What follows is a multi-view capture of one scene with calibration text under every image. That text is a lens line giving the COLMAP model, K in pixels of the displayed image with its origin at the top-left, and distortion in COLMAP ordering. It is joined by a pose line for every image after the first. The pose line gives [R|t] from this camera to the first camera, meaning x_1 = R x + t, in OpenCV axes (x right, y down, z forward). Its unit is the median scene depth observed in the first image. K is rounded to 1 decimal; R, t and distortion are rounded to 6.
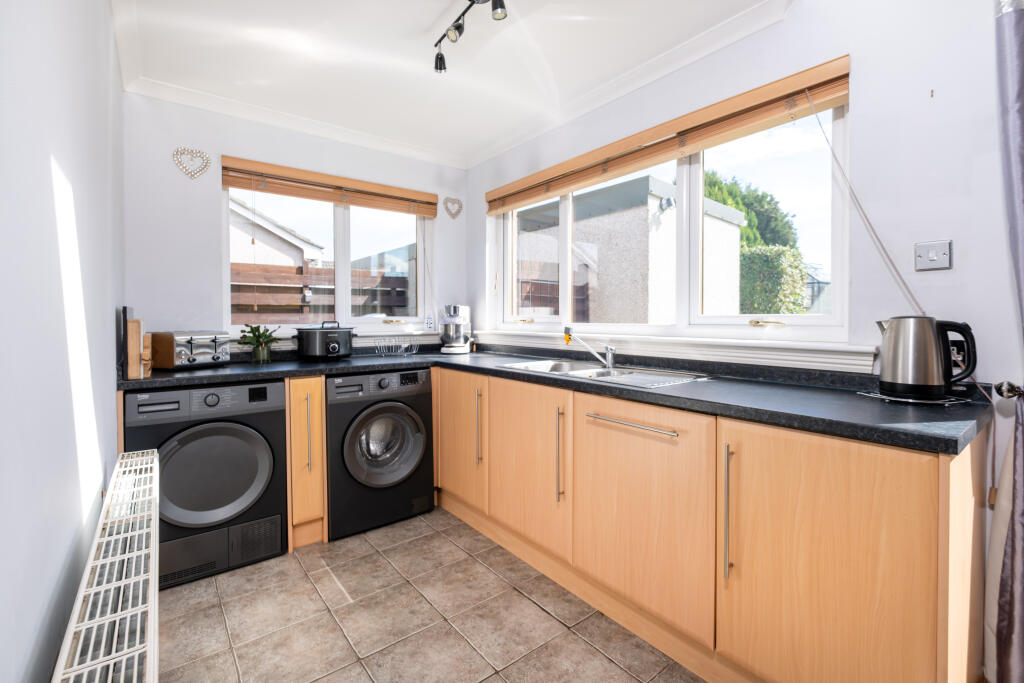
lens RADIAL K [[456.5, 0, 511.0], [0, 456.5, 327.9], [0, 0, 1]] dist [-0.000947, 0.000535]
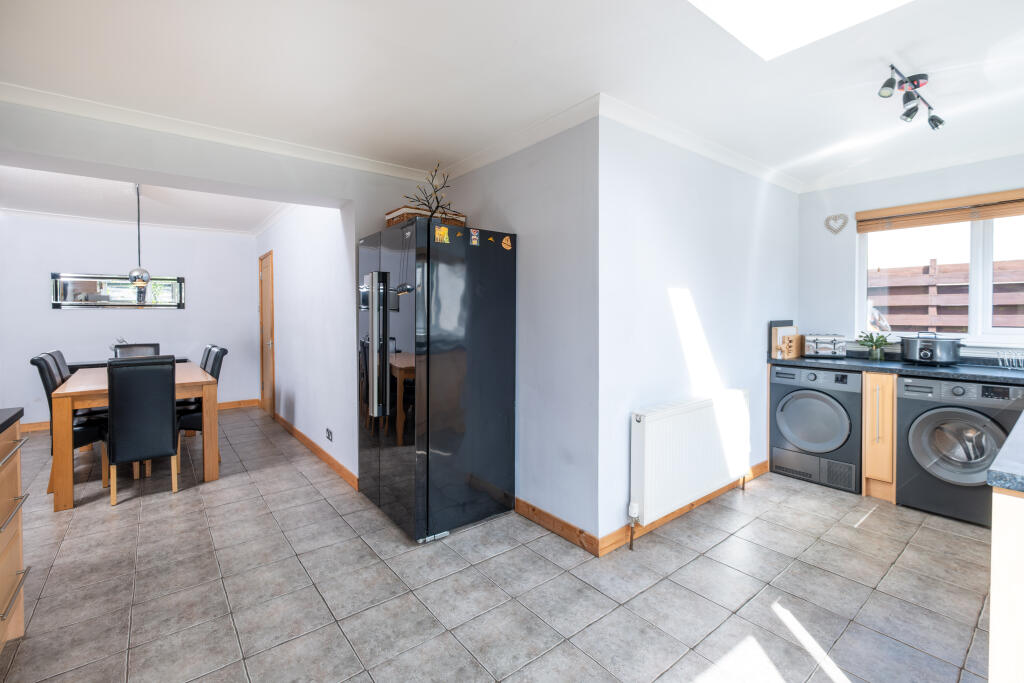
lens RADIAL K [[456.5, 0, 516.9], [0, 456.5, 314.3], [0, 0, 1]] dist [-0.000947, 0.000535]
pose [[0.020668, 0.015529, -0.999666, 0.871149], [-0.016183, 0.999754, 0.015195, -0.069634], [0.999655, 0.015864, 0.020914, -0.104340]]
